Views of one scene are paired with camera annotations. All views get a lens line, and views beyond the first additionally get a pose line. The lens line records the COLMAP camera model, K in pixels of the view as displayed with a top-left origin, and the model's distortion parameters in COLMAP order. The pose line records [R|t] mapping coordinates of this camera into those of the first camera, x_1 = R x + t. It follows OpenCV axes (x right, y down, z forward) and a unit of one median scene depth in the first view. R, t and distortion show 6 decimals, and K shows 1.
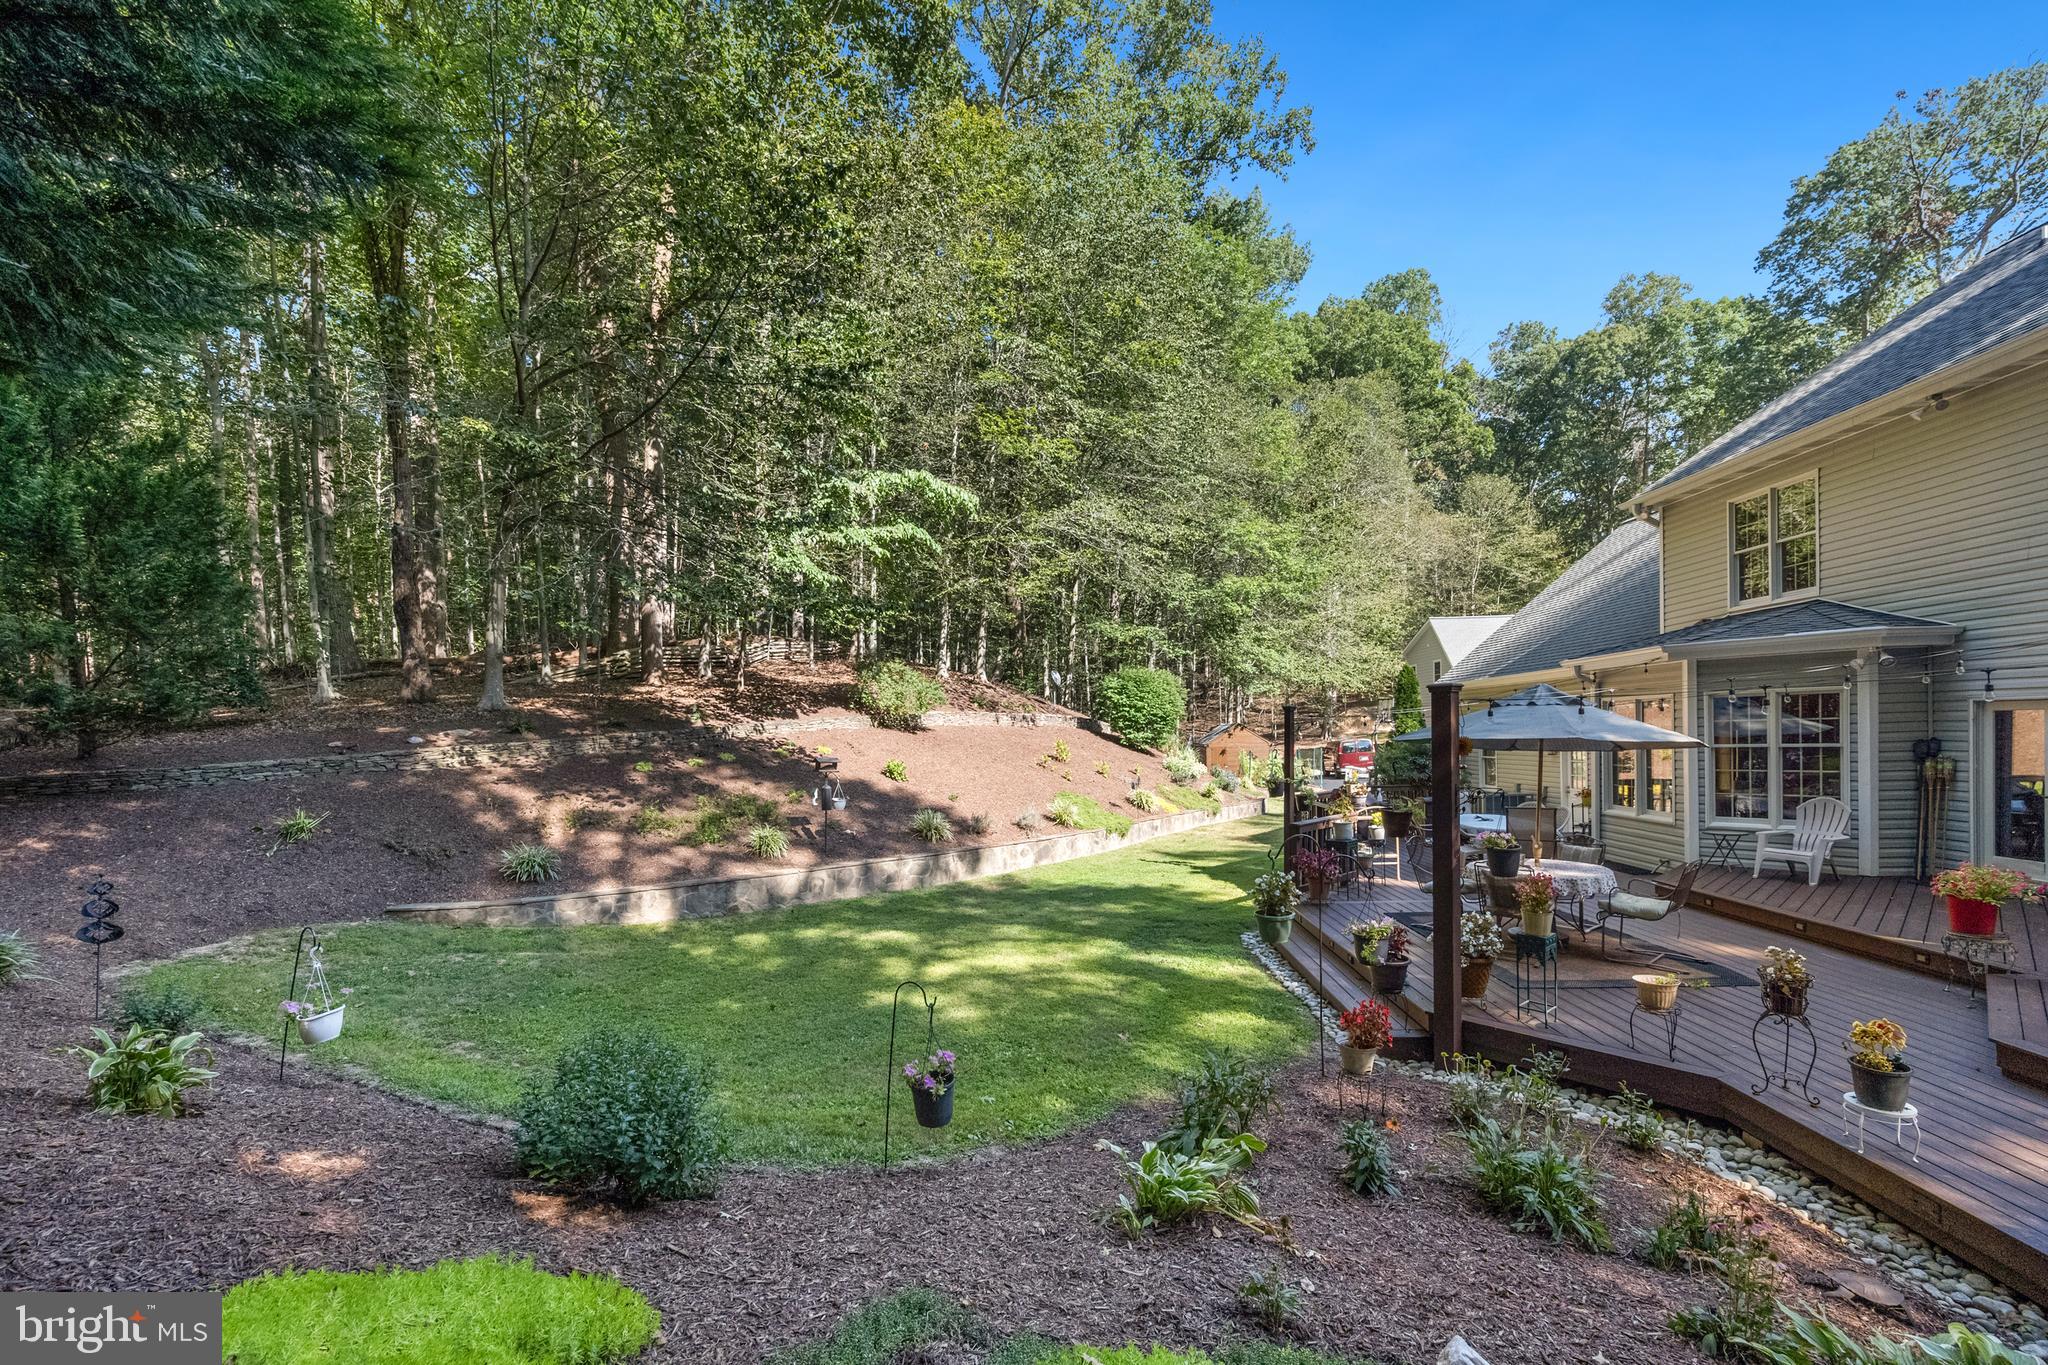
lens RADIAL K [[833.9, 0, 1029.0], [0, 833.9, 740.2], [0, 0, 1]] dist [0.012404, 0.000098]
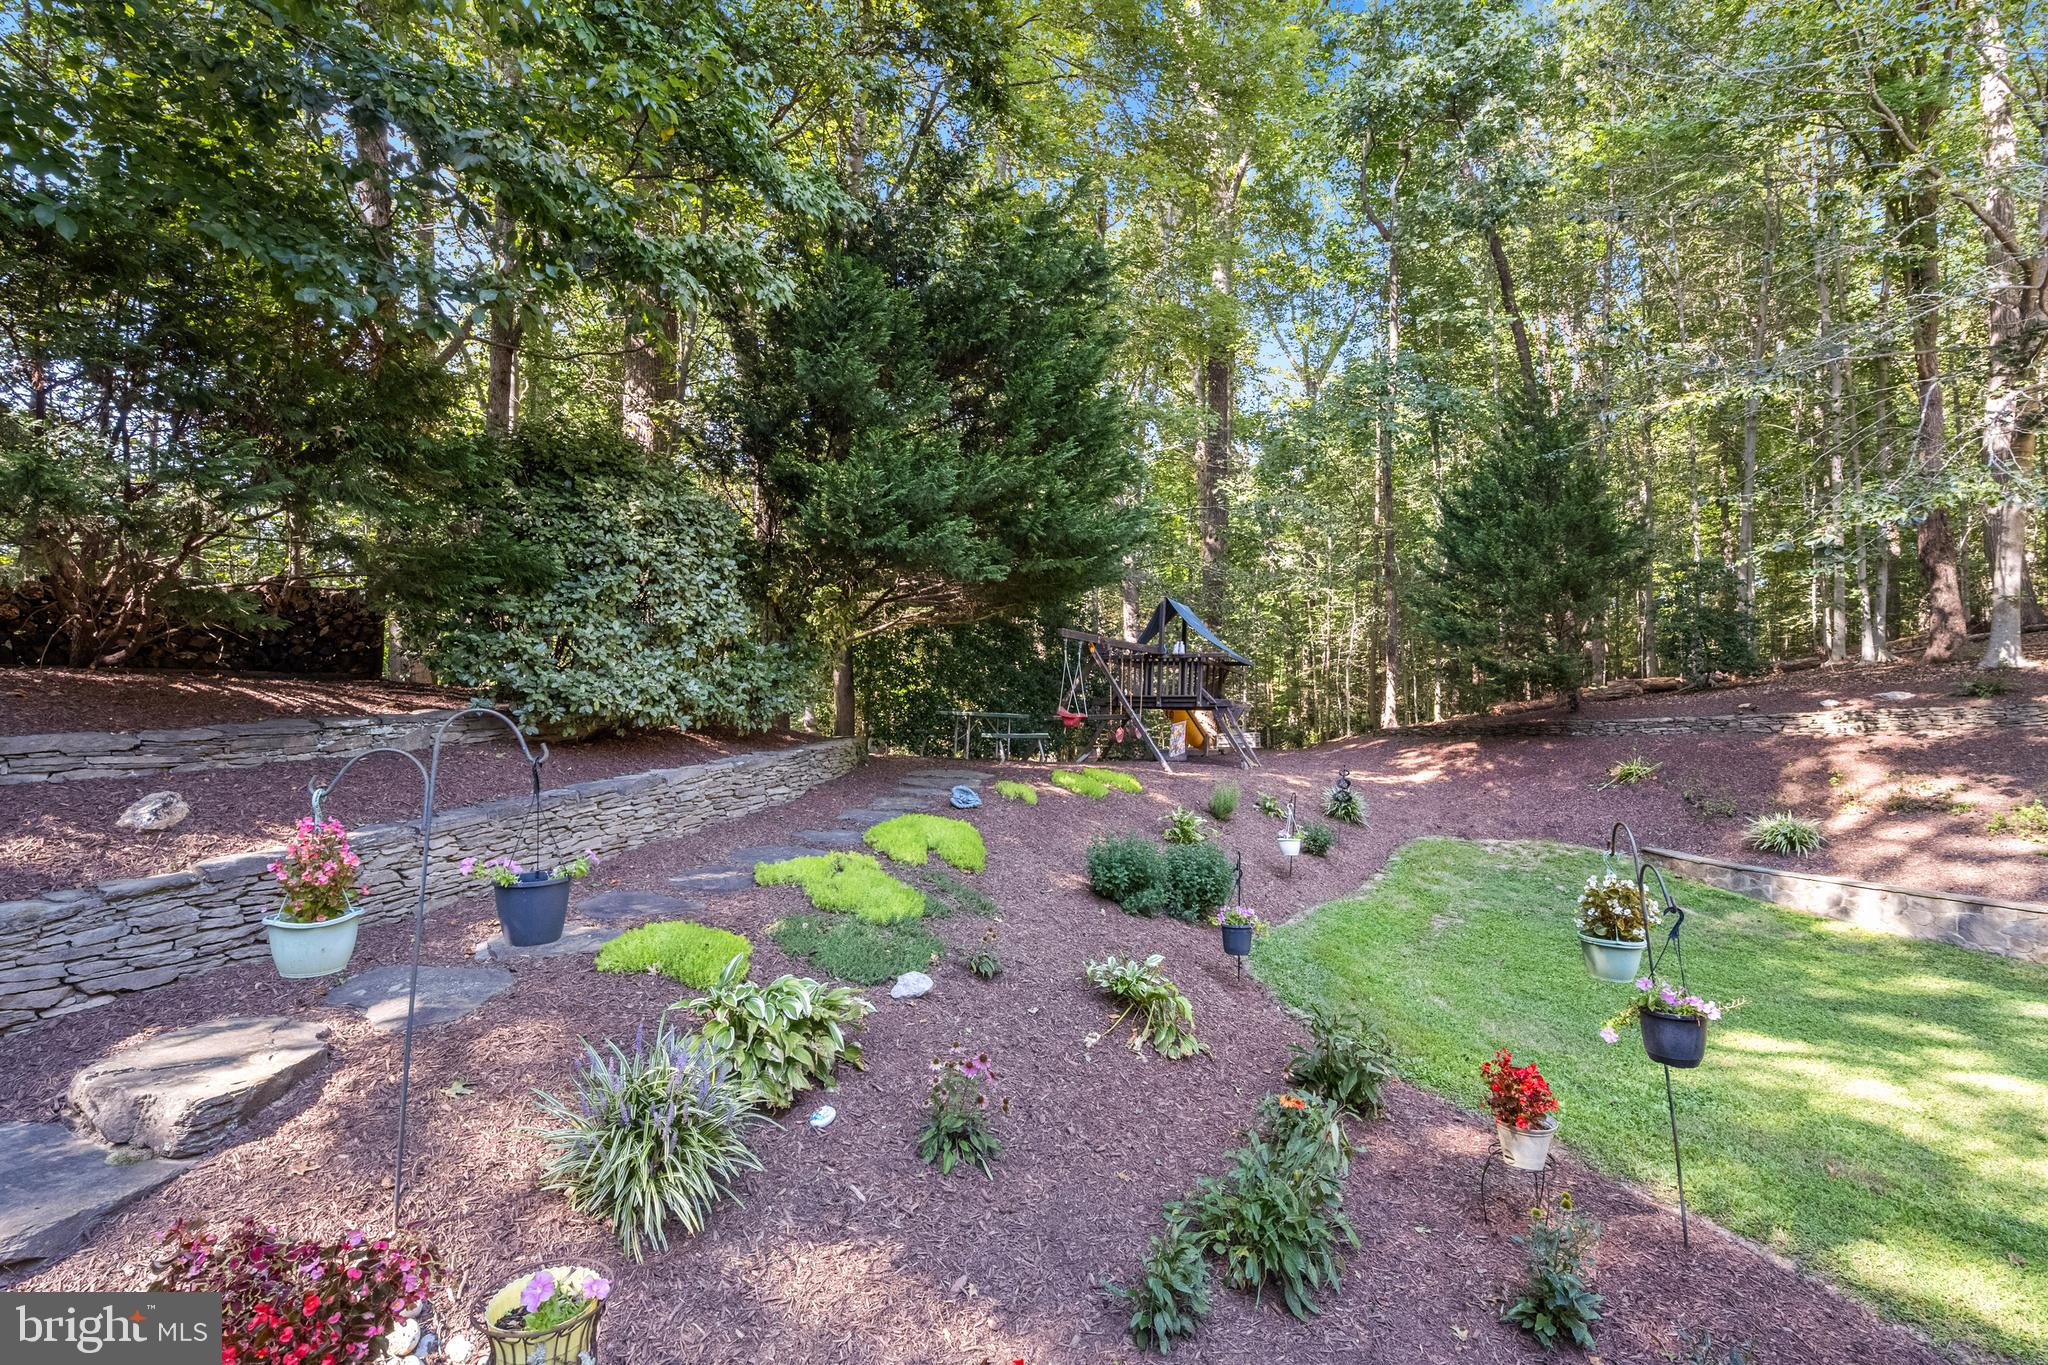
lens RADIAL K [[918.5, 0, 1019.1], [0, 918.5, 708.2], [0, 0, 1]] dist [-0.002357, -0.000492]
pose [[-0.143271, 0.010188, -0.989631, 0.384640], [-0.019144, 0.999731, 0.013064, 0.008625], [0.989498, 0.020817, -0.143037, 0.232560]]
